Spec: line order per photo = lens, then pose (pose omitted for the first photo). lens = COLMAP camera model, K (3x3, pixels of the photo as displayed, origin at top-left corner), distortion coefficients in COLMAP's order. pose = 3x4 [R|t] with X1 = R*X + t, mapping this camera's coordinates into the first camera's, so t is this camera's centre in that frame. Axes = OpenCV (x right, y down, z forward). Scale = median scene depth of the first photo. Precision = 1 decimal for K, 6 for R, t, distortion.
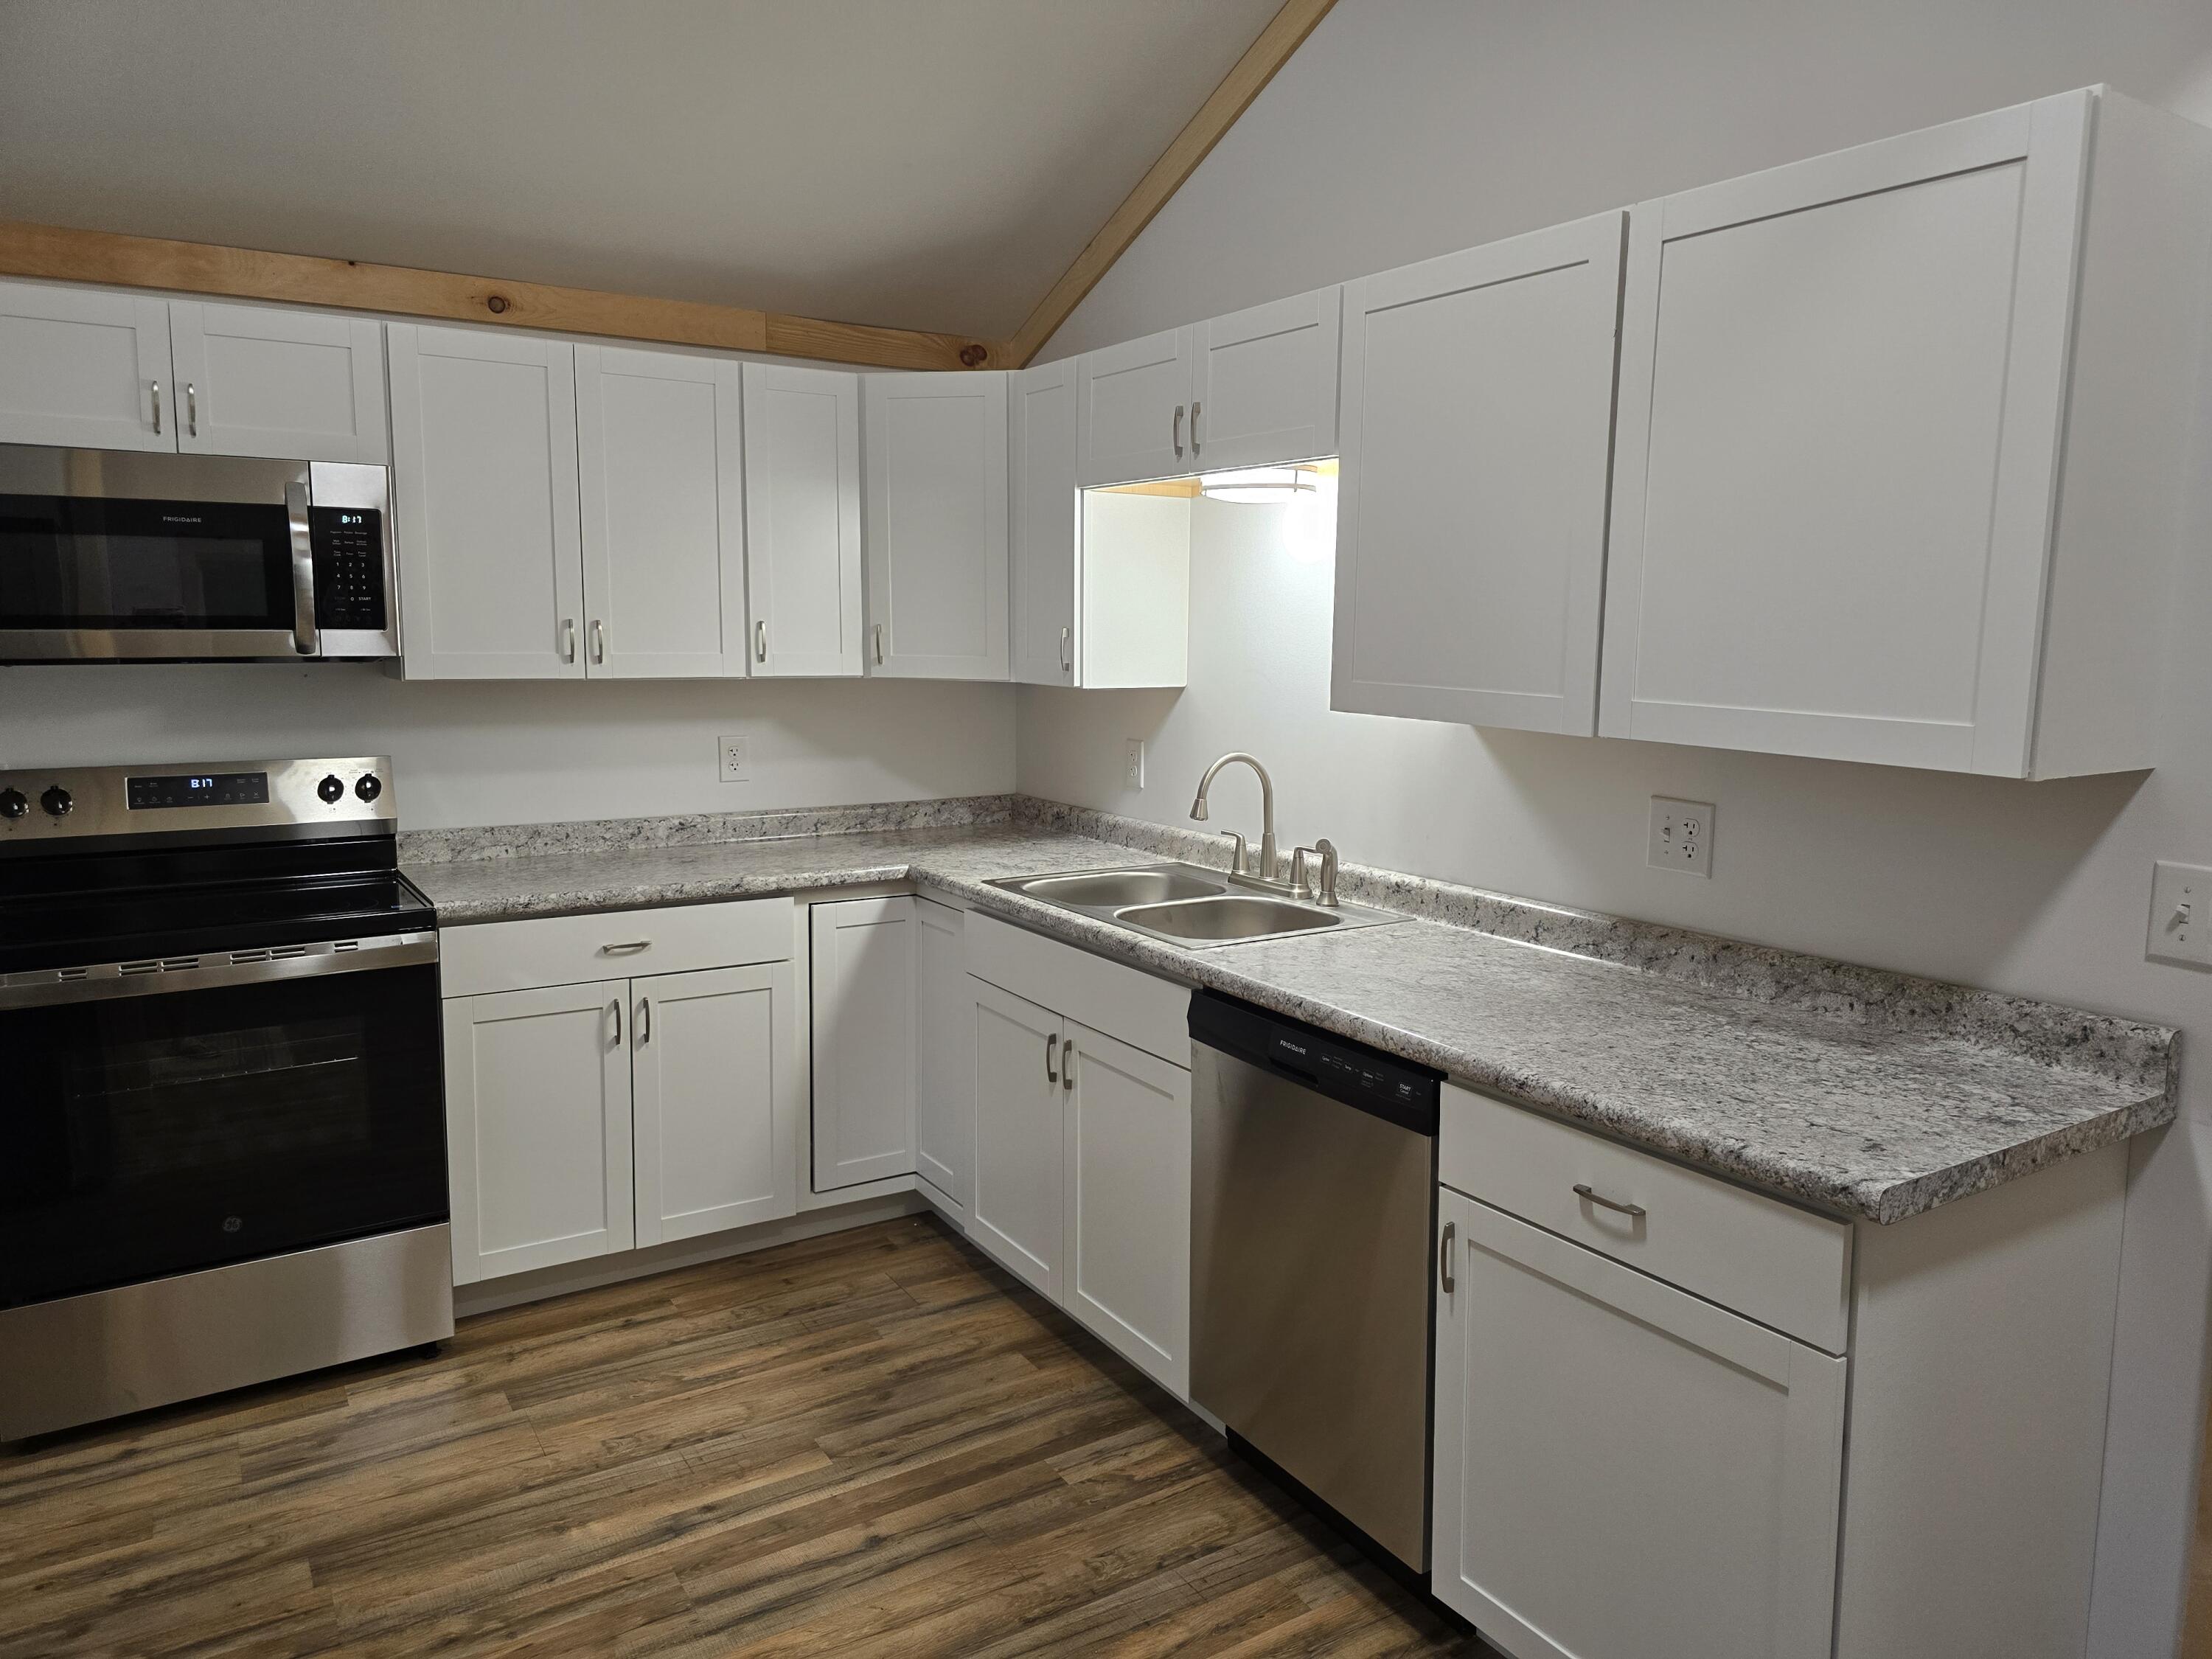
lens RADIAL K [[1479.5, 0, 1126.7], [0, 1479.5, 797.9], [0, 0, 1]] dist [0.064805, -0.063875]
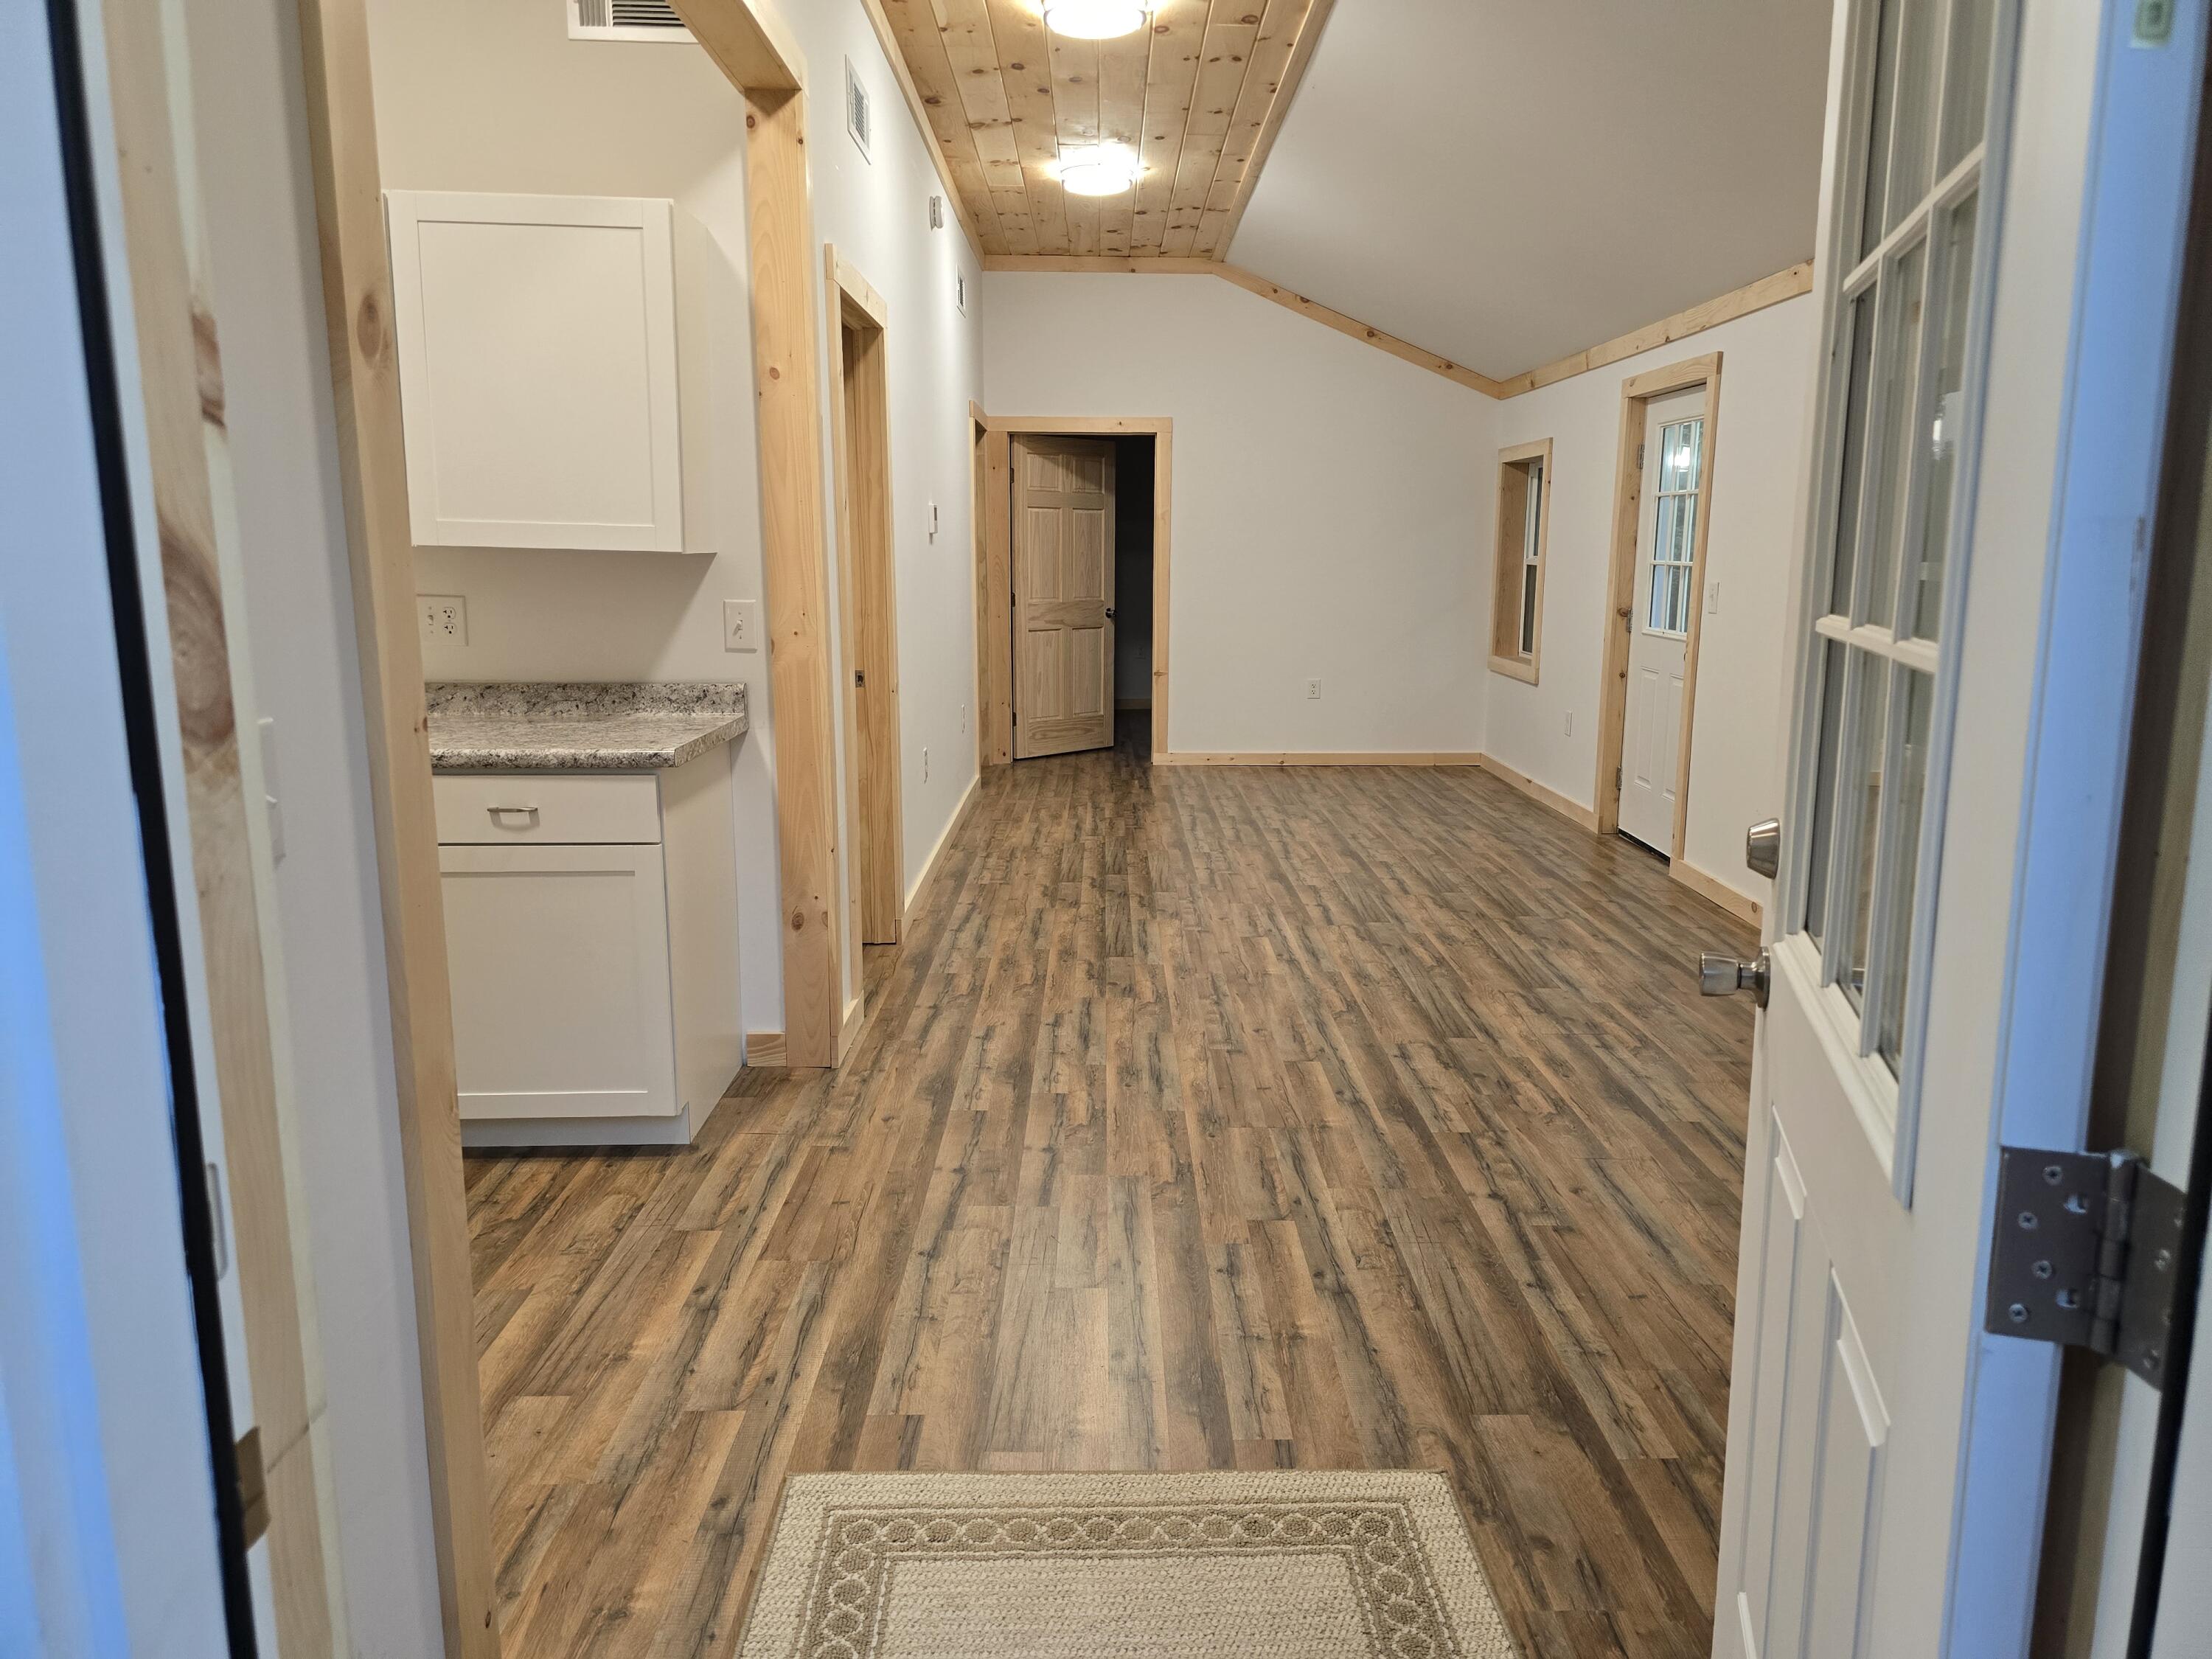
lens RADIAL K [[1479.5, 0, 1117.8], [0, 1479.5, 805.7], [0, 0, 1]] dist [0.064805, -0.063875]
pose [[0.530271, -0.152005, 0.834090, -0.442137], [0.097106, 0.988211, 0.118357, 0.079253], [-0.842249, 0.018234, 0.538781, -0.300480]]
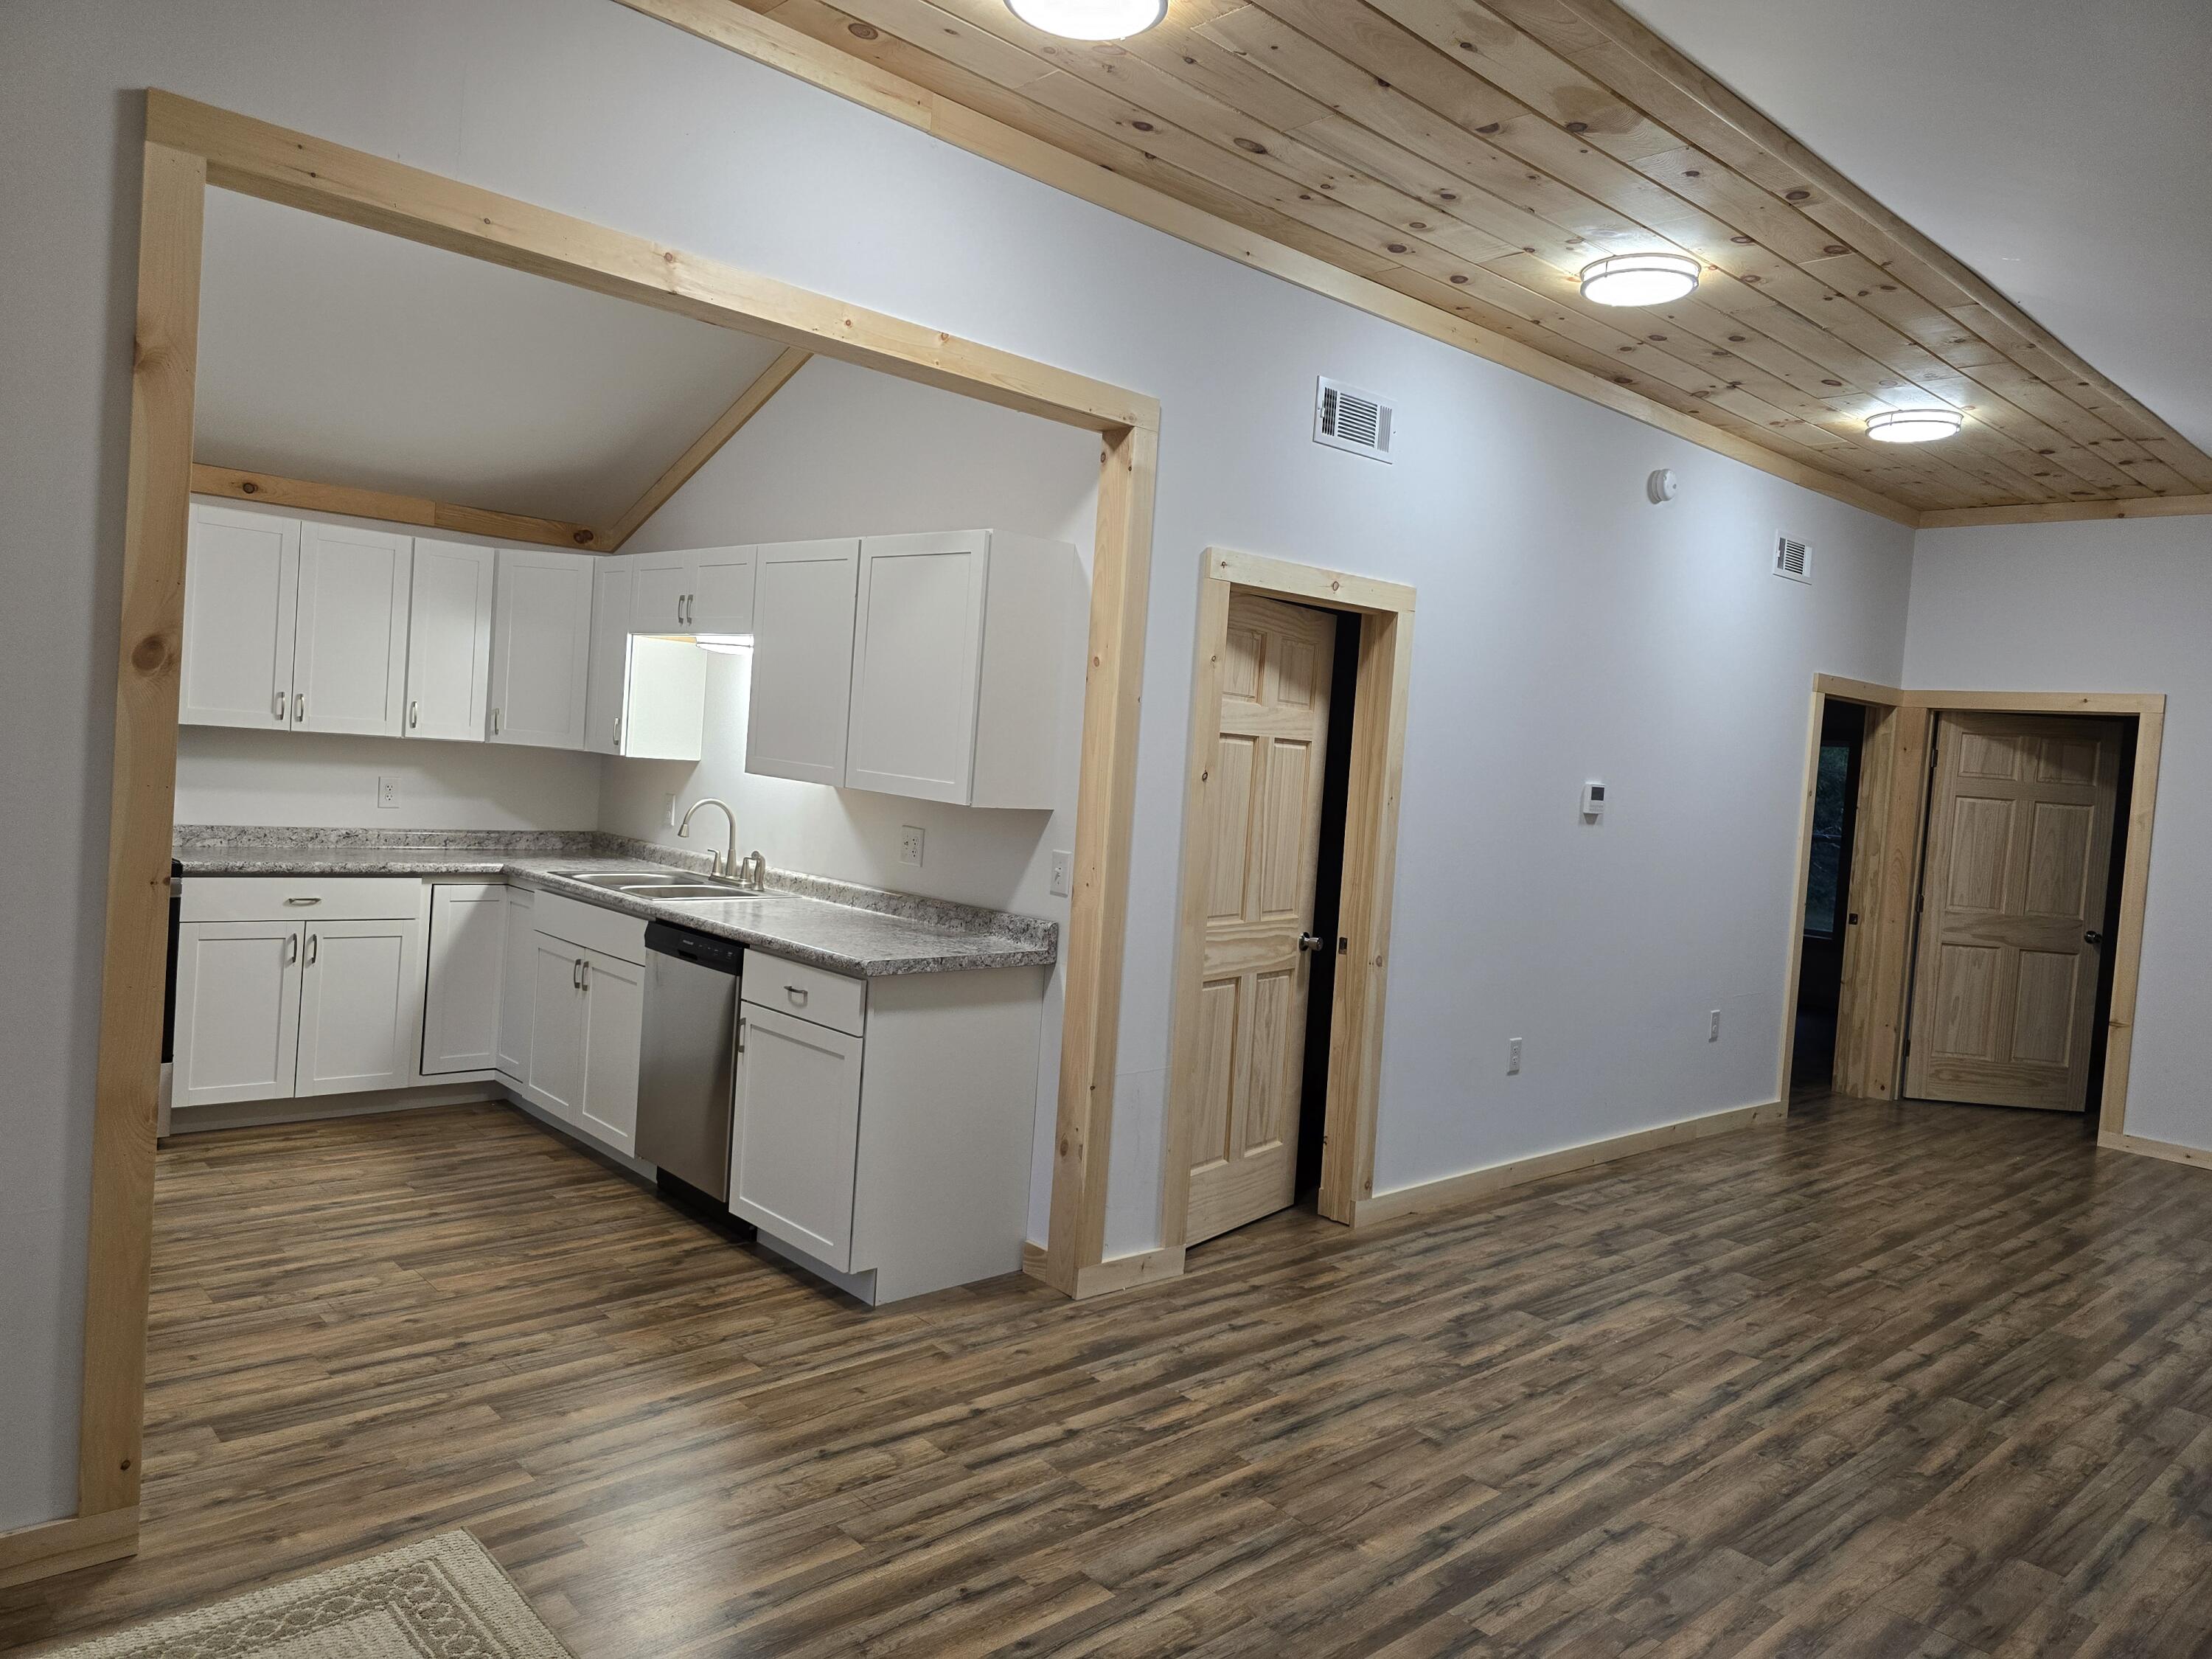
lens RADIAL K [[1479.5, 0, 1086.7], [0, 1479.5, 802.1], [0, 0, 1]] dist [0.064805, -0.063875]
pose [[0.984084, 0.057151, 0.168264, 0.218774], [-0.044599, 0.995998, -0.077454, 0.087393], [-0.172017, 0.068717, 0.982694, -0.753468]]
